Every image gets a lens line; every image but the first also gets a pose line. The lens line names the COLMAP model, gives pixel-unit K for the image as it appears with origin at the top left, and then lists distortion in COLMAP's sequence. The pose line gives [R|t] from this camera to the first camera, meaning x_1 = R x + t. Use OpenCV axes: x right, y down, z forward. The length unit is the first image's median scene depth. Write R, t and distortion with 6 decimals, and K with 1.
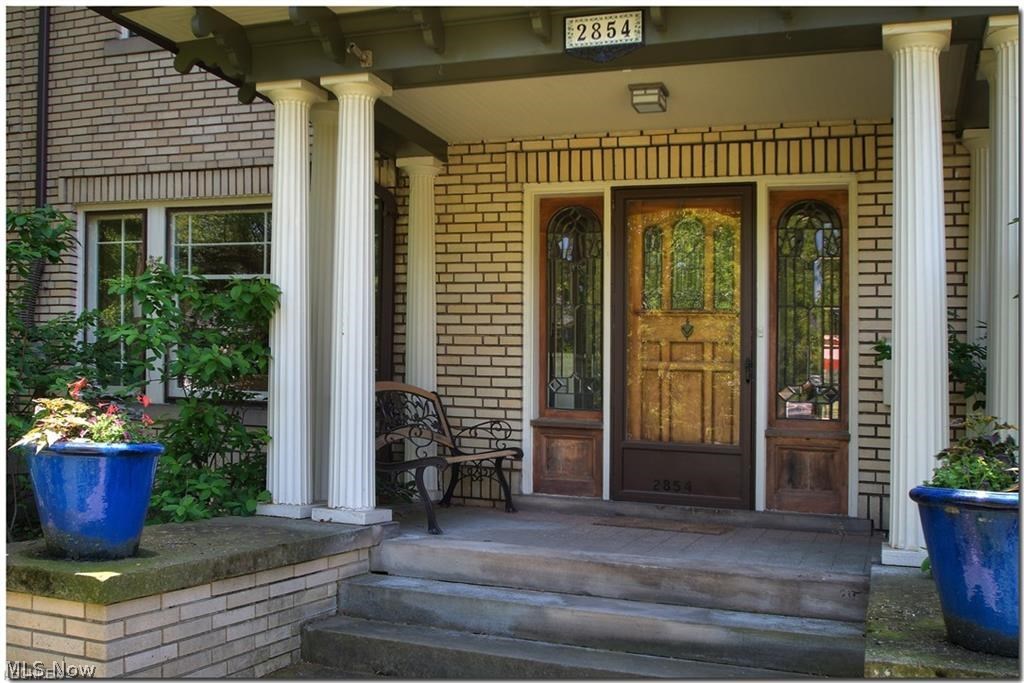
lens RADIAL K [[988.3, 0, 512.0], [0, 988.3, 341.5], [0, 0, 1]] dist [0.123501, 0.001698]
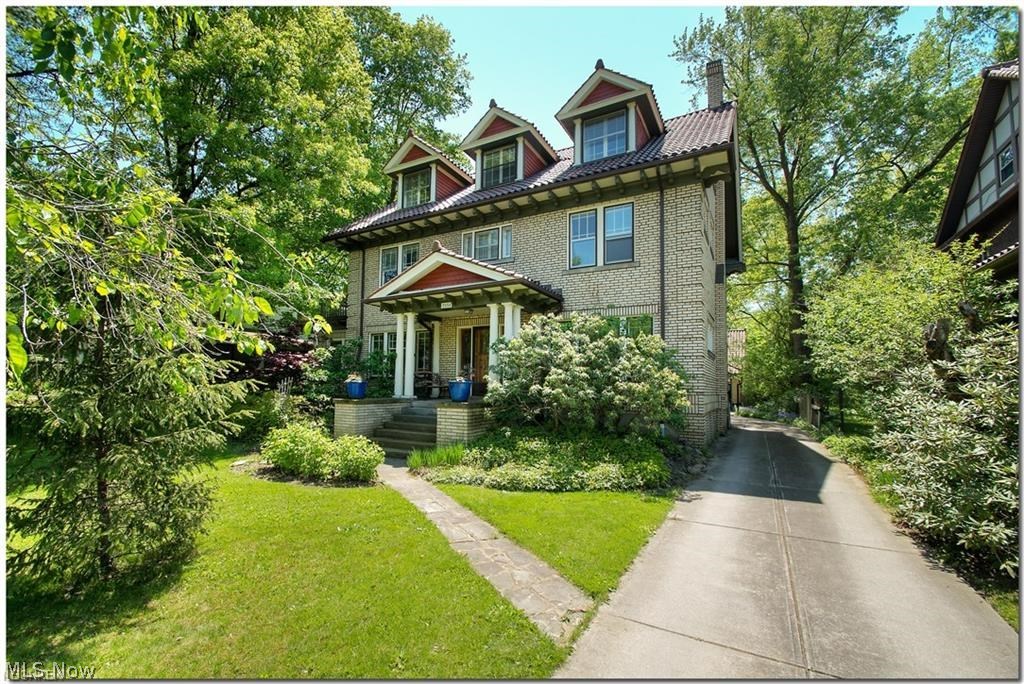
lens RADIAL K [[392.8, 0, 512.0], [0, 392.8, 342.0], [0, 0, 1]] dist [0.001851, 0.000137]
pose [[0.991447, -0.041641, -0.123685, 0.490791], [0.036071, 0.998246, -0.046941, 0.004513], [0.125423, 0.042078, 0.991211, -0.744925]]
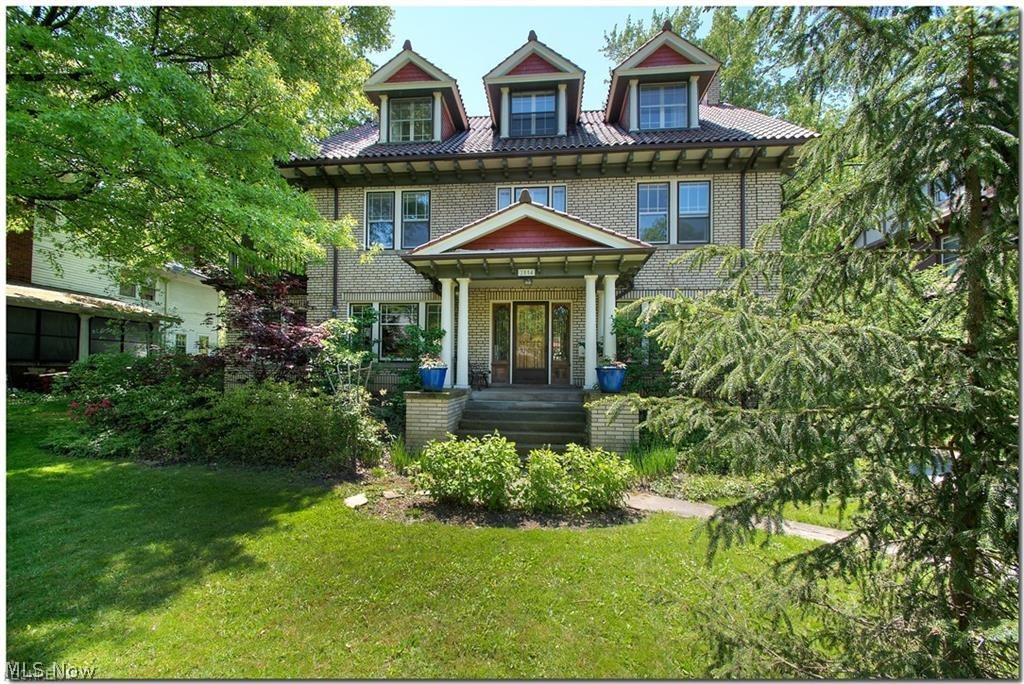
lens RADIAL K [[392.8, 0, 512.0], [0, 392.8, 342.0], [0, 0, 1]] dist [0.001851, 0.000137]
pose [[0.968578, -0.017952, 0.248062, -0.276023], [0.015965, 0.999822, 0.010020, -0.014016], [-0.248198, -0.005745, 0.968692, -0.454922]]
